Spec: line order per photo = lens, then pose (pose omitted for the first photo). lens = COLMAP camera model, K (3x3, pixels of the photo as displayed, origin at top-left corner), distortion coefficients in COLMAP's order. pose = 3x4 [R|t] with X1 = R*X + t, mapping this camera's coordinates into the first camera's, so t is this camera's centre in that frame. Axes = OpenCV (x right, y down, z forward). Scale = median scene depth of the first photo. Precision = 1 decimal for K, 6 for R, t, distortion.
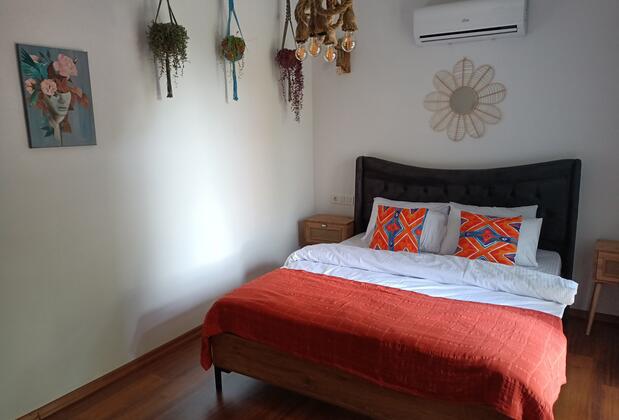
lens RADIAL K [[461.0, 0, 311.6], [0, 461.0, 207.4], [0, 0, 1]] dist [0.066408, -0.004712]
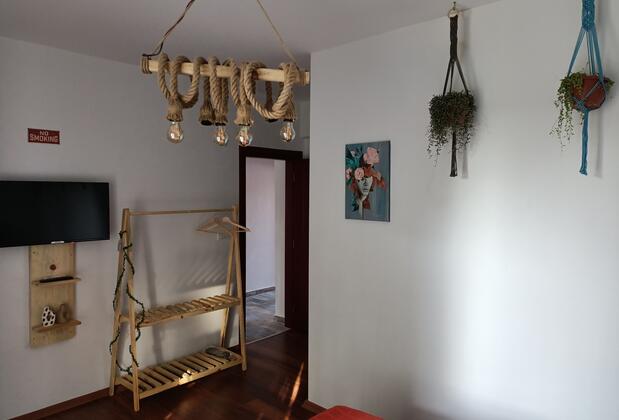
lens RADIAL K [[461.0, 0, 309.1], [0, 461.0, 209.0], [0, 0, 1]] dist [0.066408, -0.004712]
pose [[-0.202847, 0.092951, -0.974789, 0.688024], [-0.166489, 0.977716, 0.127876, -0.293342], [0.964953, 0.188231, -0.182852, 1.096198]]
